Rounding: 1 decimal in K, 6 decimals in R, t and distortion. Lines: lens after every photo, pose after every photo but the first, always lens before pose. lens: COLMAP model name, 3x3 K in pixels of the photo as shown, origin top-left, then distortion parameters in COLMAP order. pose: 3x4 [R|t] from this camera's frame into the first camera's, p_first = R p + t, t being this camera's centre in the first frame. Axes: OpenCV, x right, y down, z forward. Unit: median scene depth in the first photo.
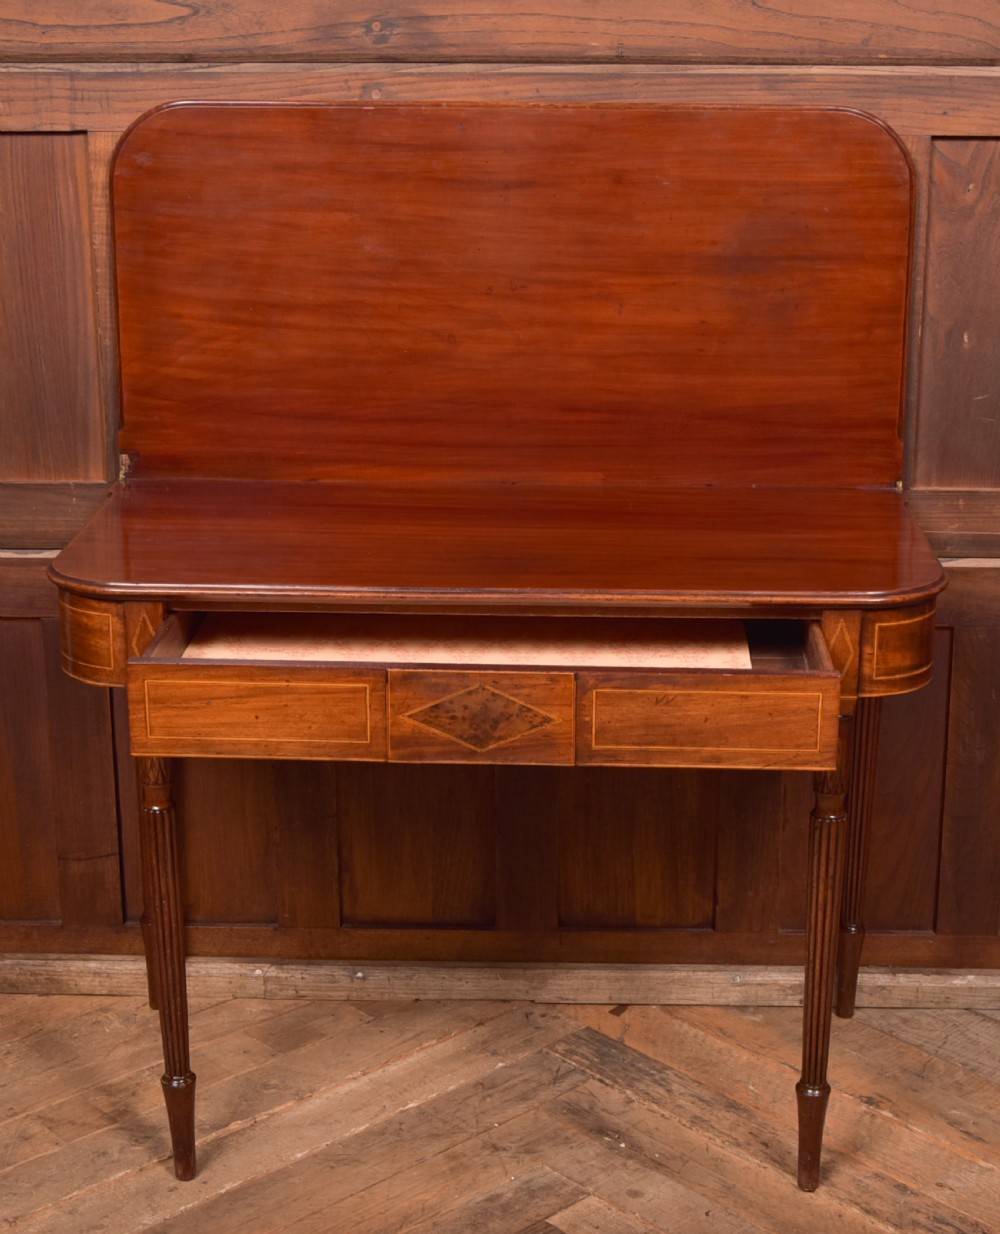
lens RADIAL K [[2190.5, 0, 538.7], [0, 2190.5, 602.0], [0, 0, 1]] dist [-0.161264, 0.775182]
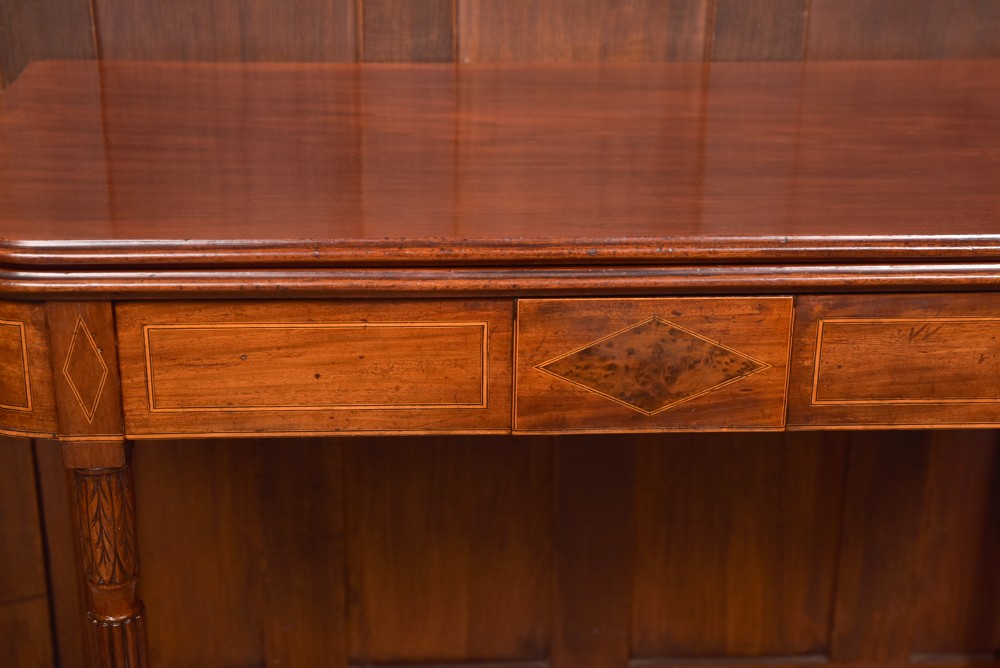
lens RADIAL K [[1671.8, 0, 500.0], [0, 1671.8, 334.0], [0, 0, 1]] dist [0.118020, 0.151153]
pose [[0.996608, -0.026187, 0.078021, -0.088516], [0.018541, 0.995096, 0.097158, -0.029381], [-0.080182, -0.095382, 0.992206, 0.459553]]
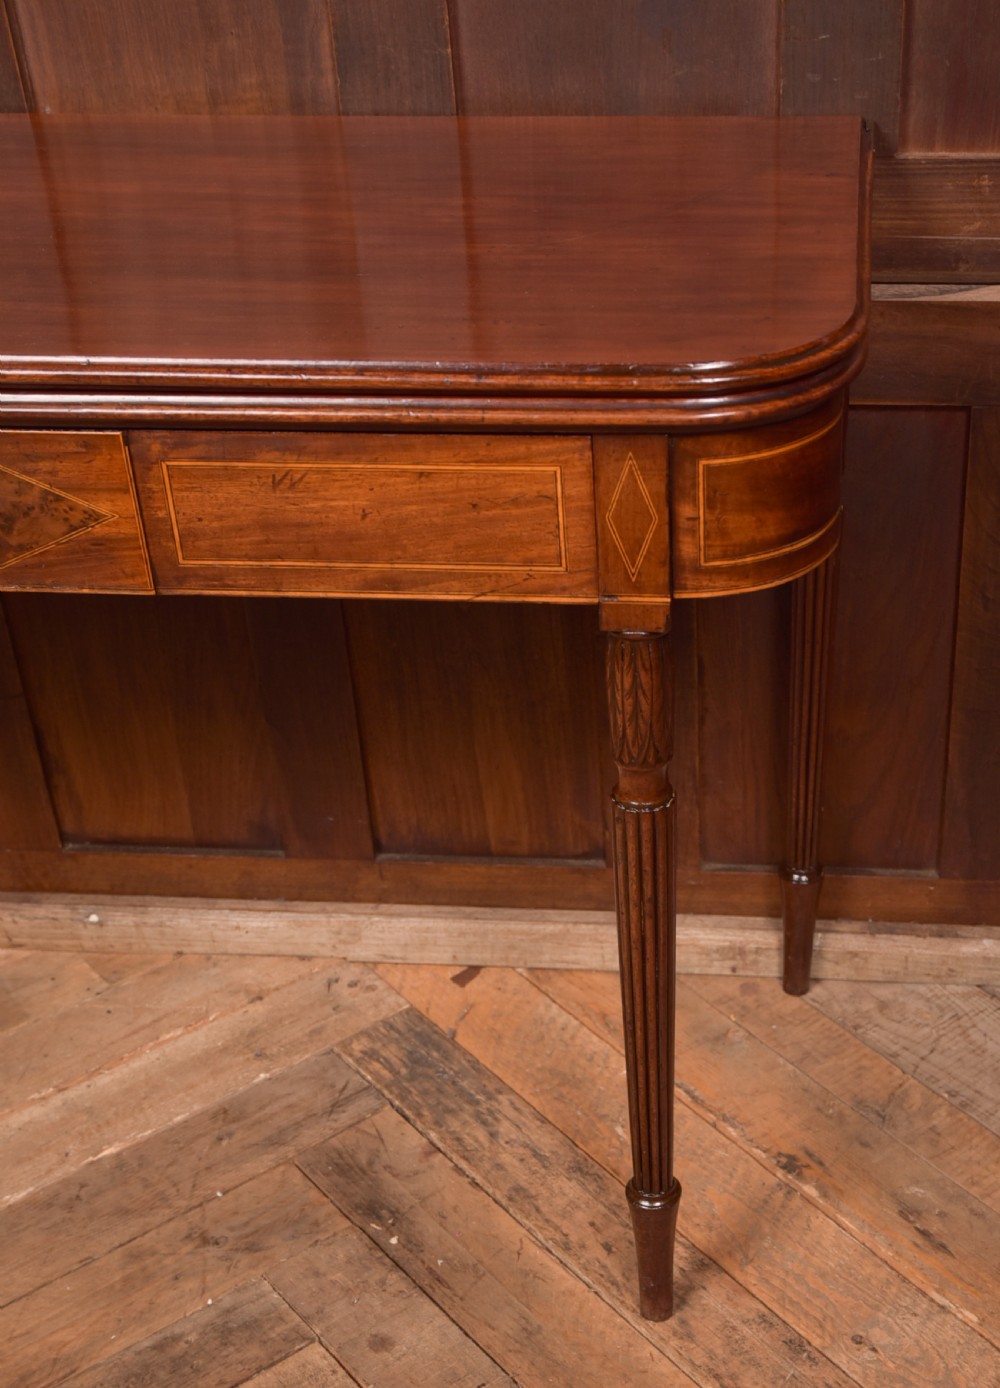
lens RADIAL K [[2058.0, 0, 661.4], [0, 2058.0, 996.1], [0, 0, 1]] dist [-0.037127, 0.113724]
pose [[0.997267, 0.018726, -0.071465, 0.157181], [0.007610, 0.936158, 0.351498, -0.036103], [0.073485, -0.351082, 0.933457, 0.436908]]
